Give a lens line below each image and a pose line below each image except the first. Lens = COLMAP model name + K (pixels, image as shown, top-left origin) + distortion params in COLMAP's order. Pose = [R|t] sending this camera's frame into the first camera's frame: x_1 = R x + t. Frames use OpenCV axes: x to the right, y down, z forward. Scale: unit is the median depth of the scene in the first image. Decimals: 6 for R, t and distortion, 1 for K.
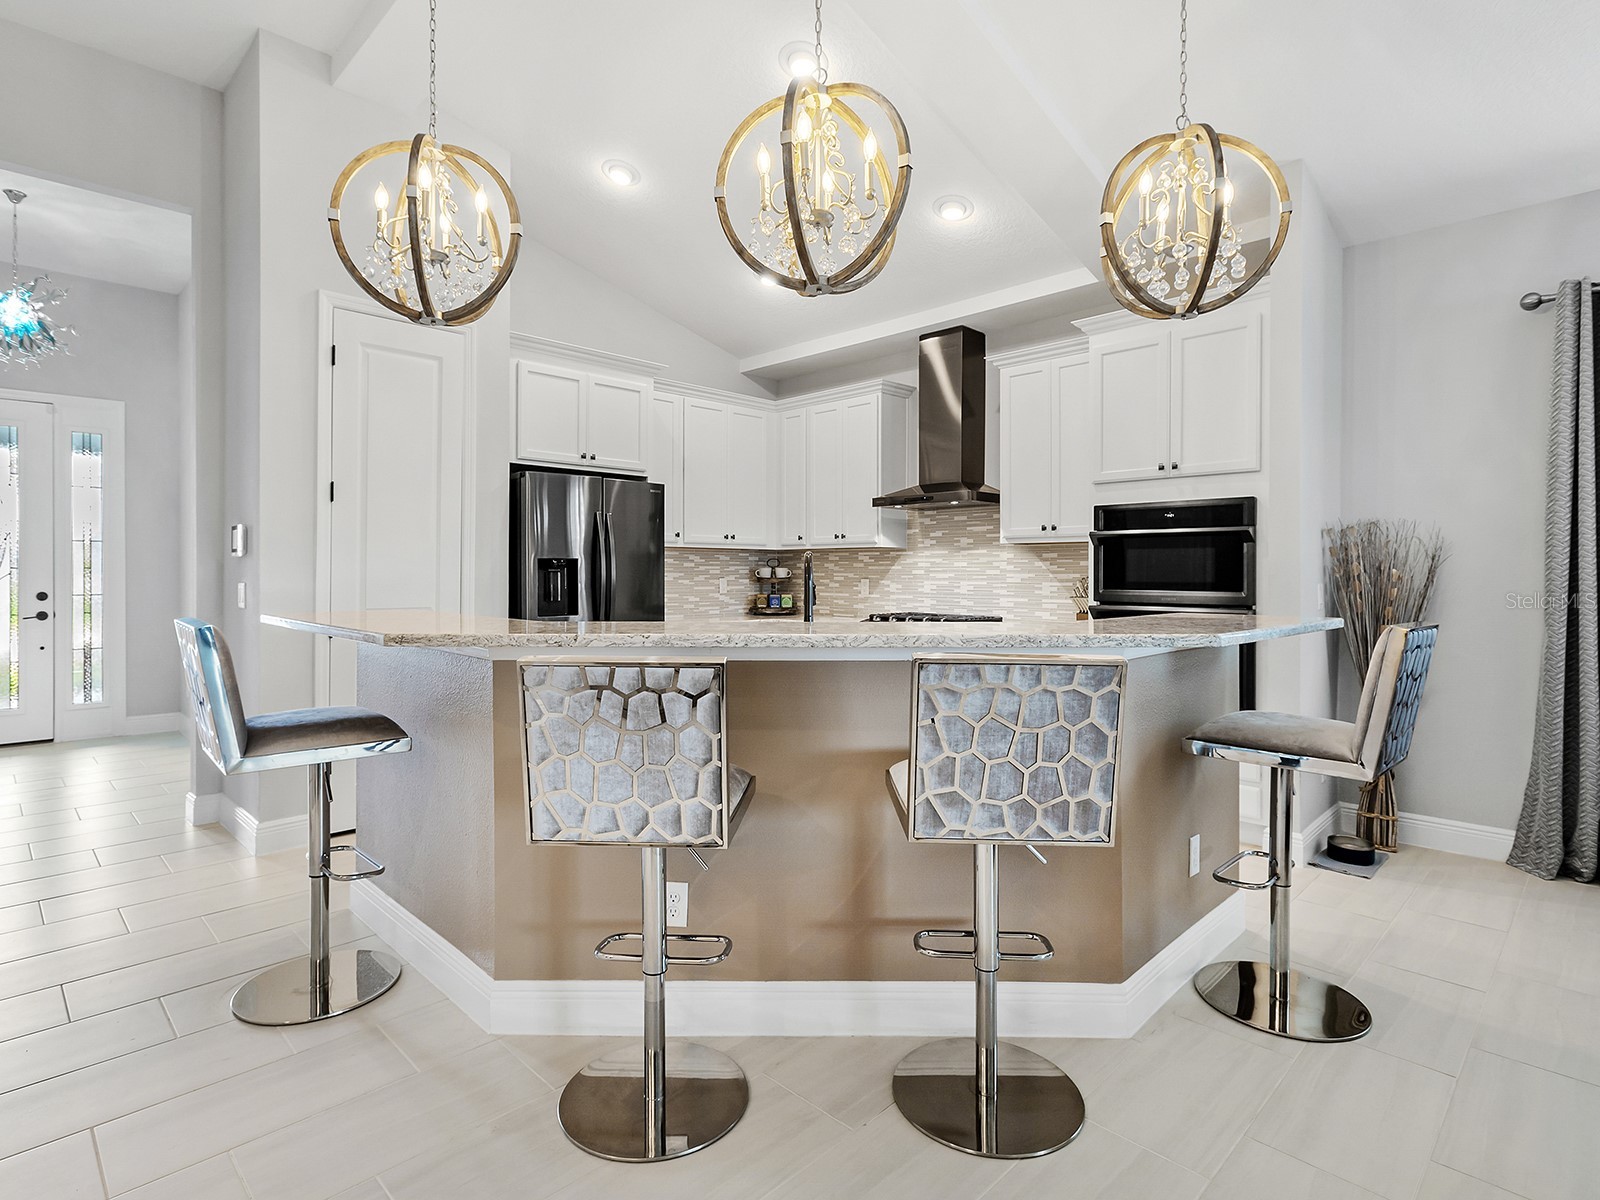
lens RADIAL K [[826.8, 0, 793.3], [0, 826.8, 570.5], [0, 0, 1]] dist [0.003772, -0.002178]
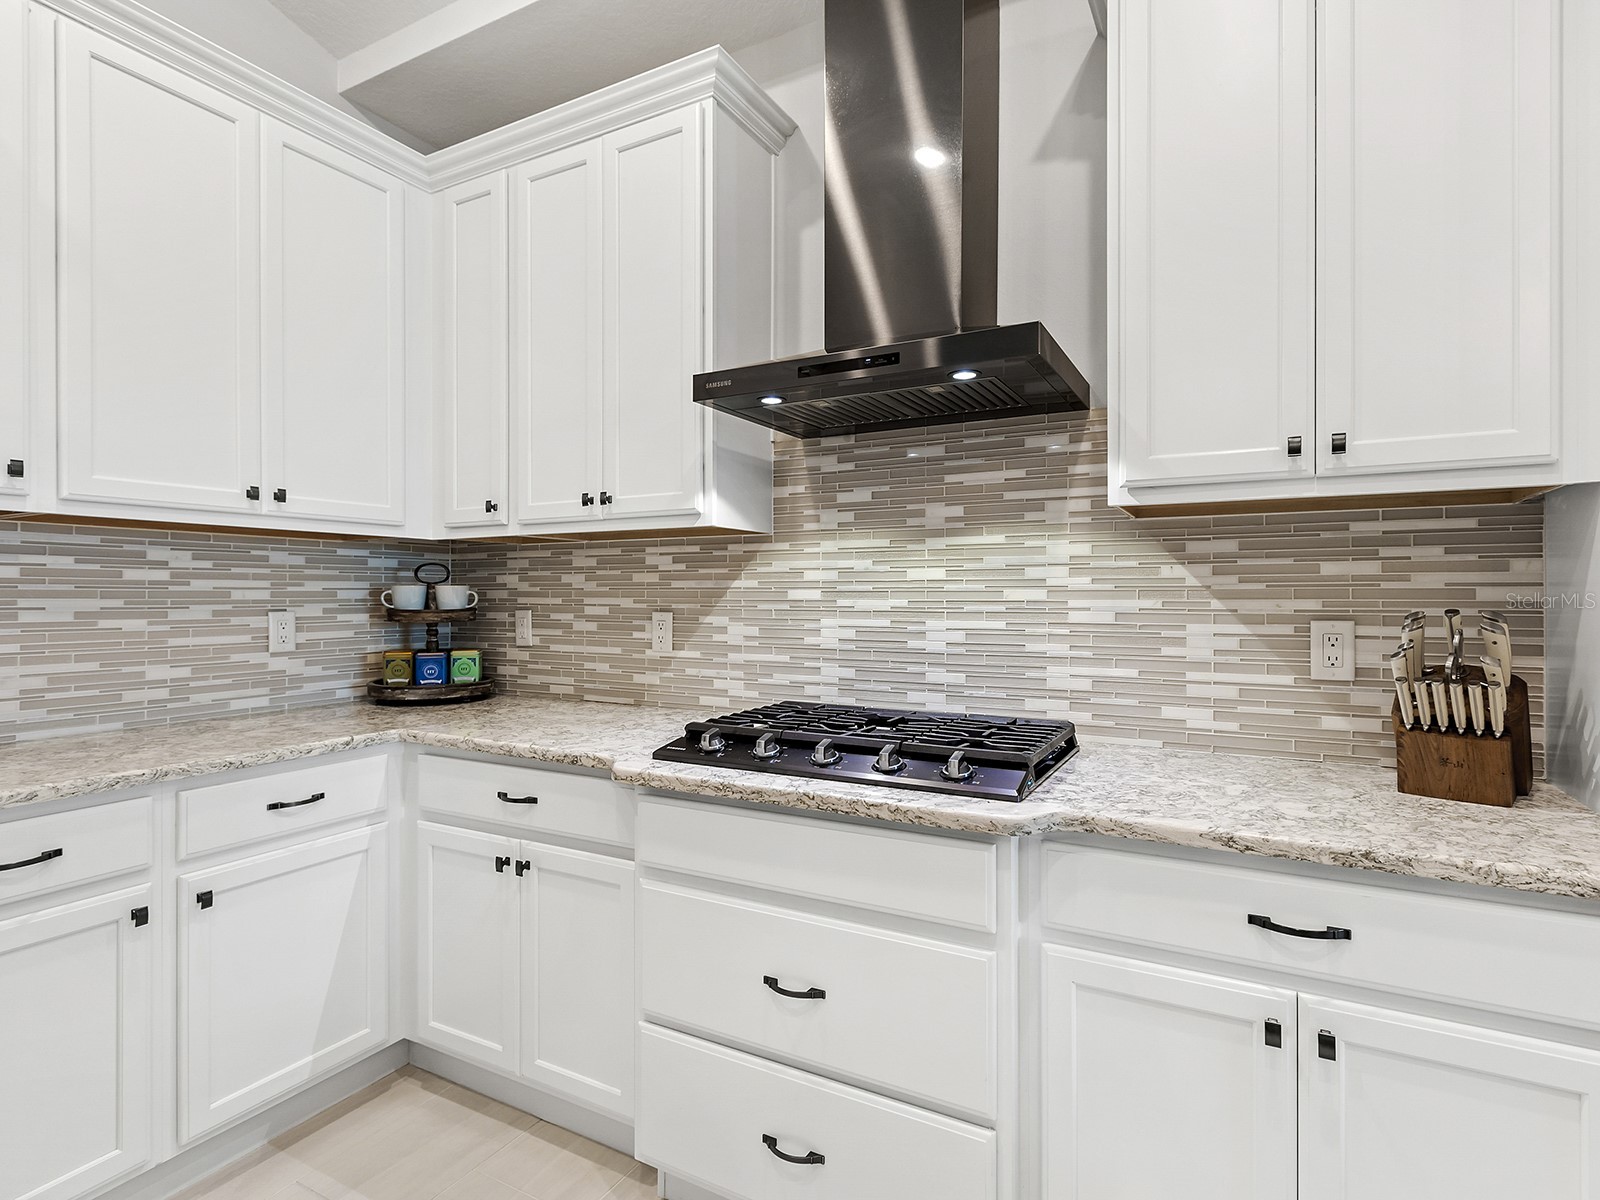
lens RADIAL K [[826.8, 0, 821.6], [0, 826.8, 597.0], [0, 0, 1]] dist [0.003772, -0.002178]
pose [[0.955204, -0.002988, 0.295934, 0.044399], [0.001269, 0.999981, 0.006000, 0.000533], [-0.295947, -0.005356, 0.955189, 0.639601]]
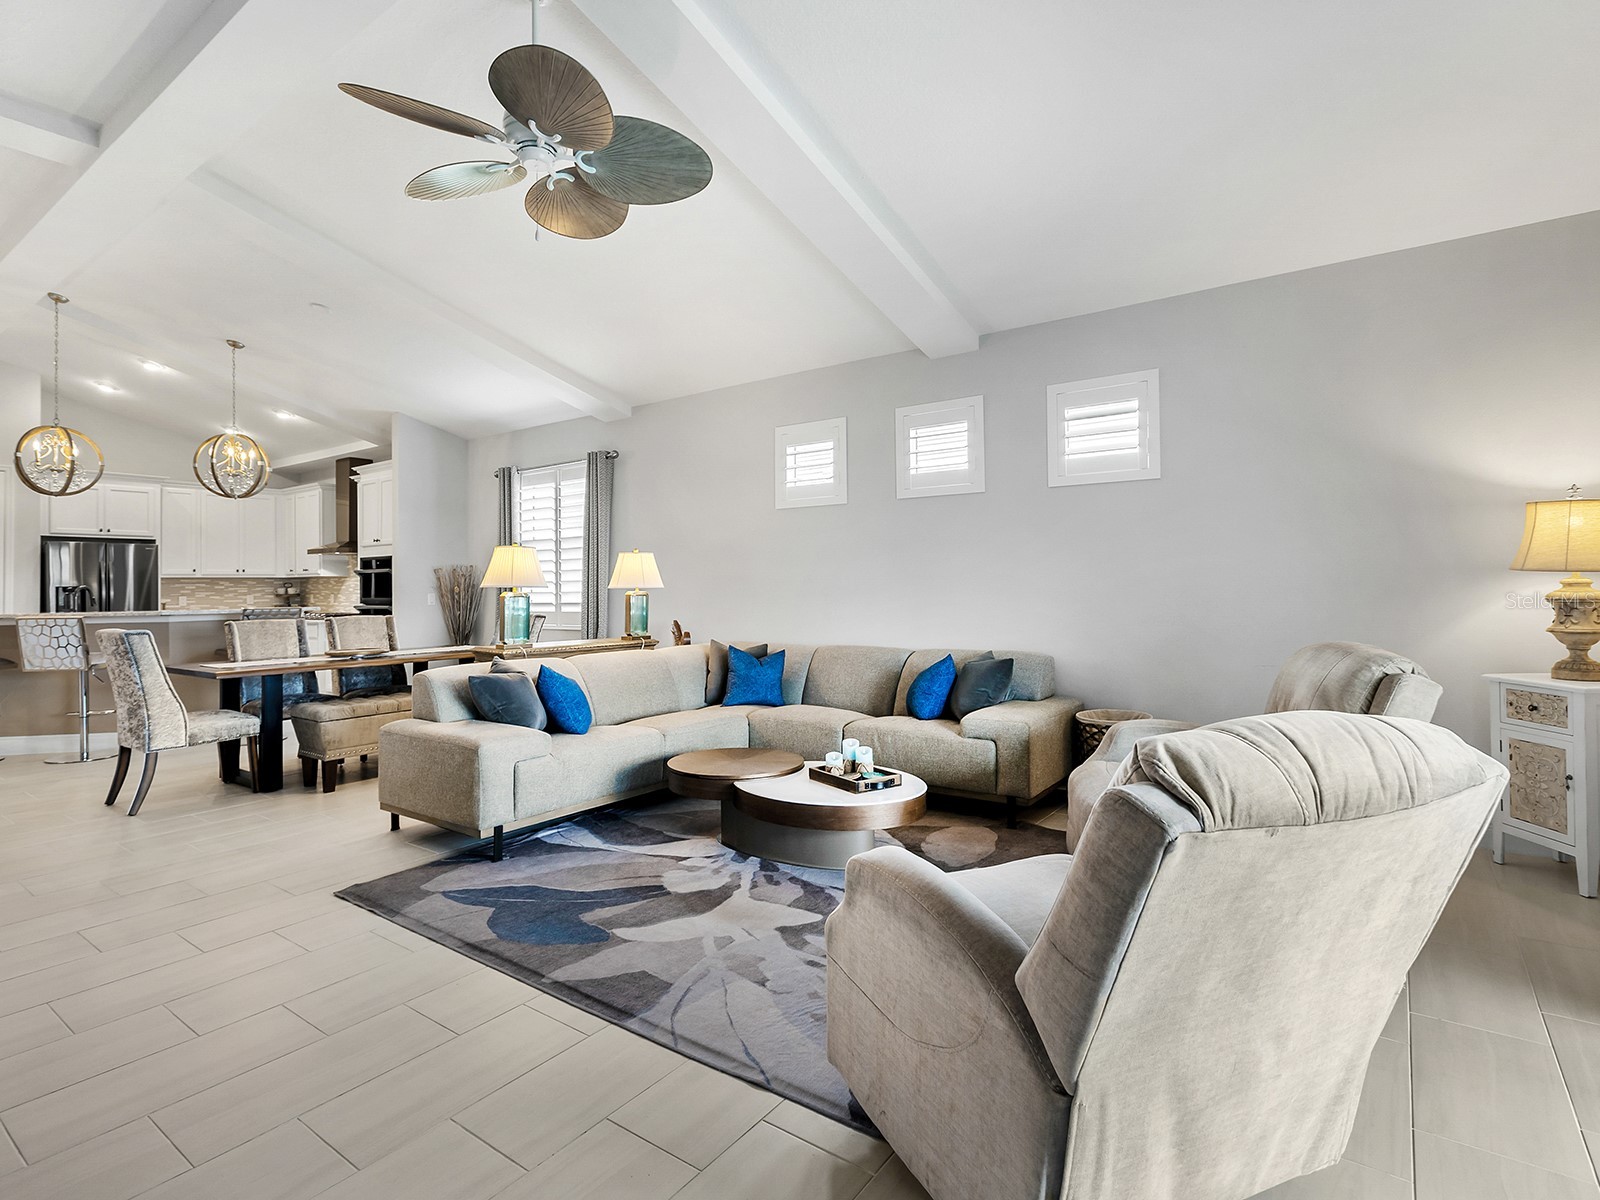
lens RADIAL K [[826.8, 0, 860.8], [0, 826.8, 573.8], [0, 0, 1]] dist [0.003772, -0.002178]
pose [[0.985550, -0.012564, 0.168921, 0.947572], [0.014231, 0.999861, -0.008658, -0.001558], [-0.168789, 0.010937, 0.985592, -0.945050]]
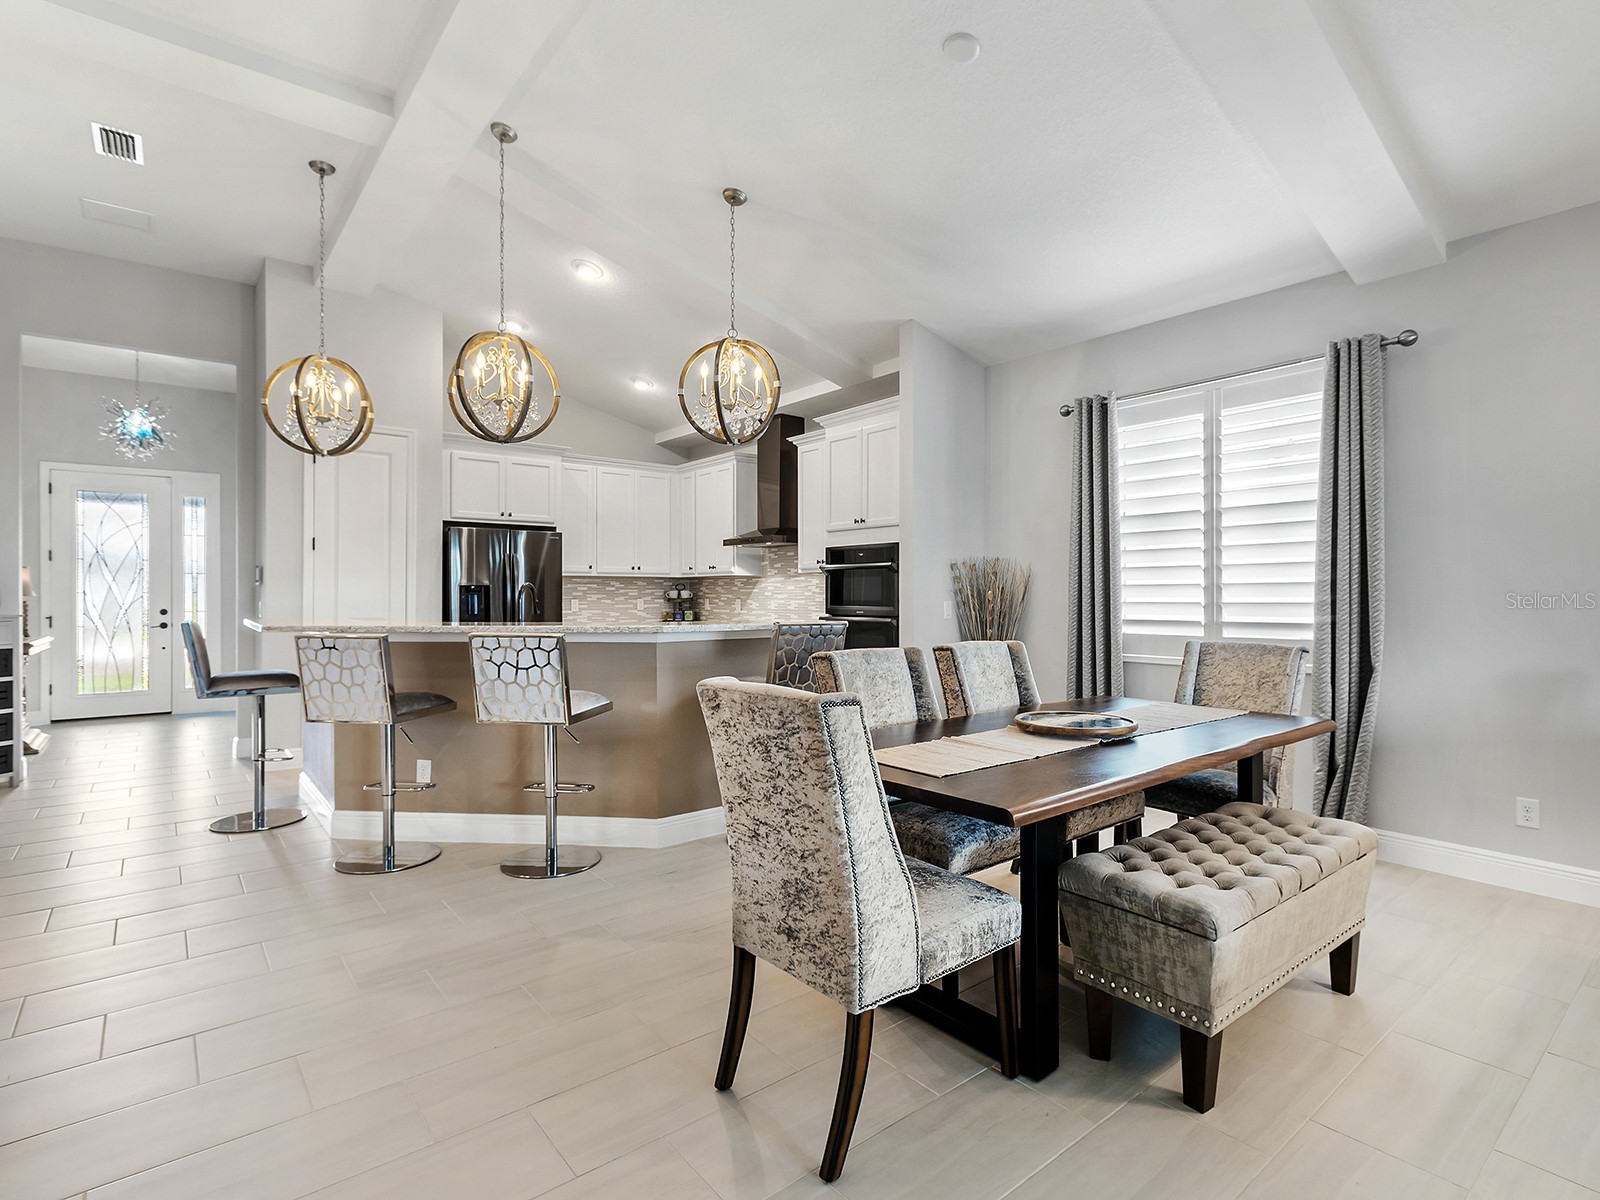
lens RADIAL K [[826.8, 0, 847.7], [0, 826.8, 591.2], [0, 0, 1]] dist [0.003772, -0.002178]
pose [[0.995885, -0.002133, -0.090606, 0.413919], [0.002085, 0.999998, -0.000621, -0.001486], [0.090607, 0.000429, 0.995887, -0.329375]]
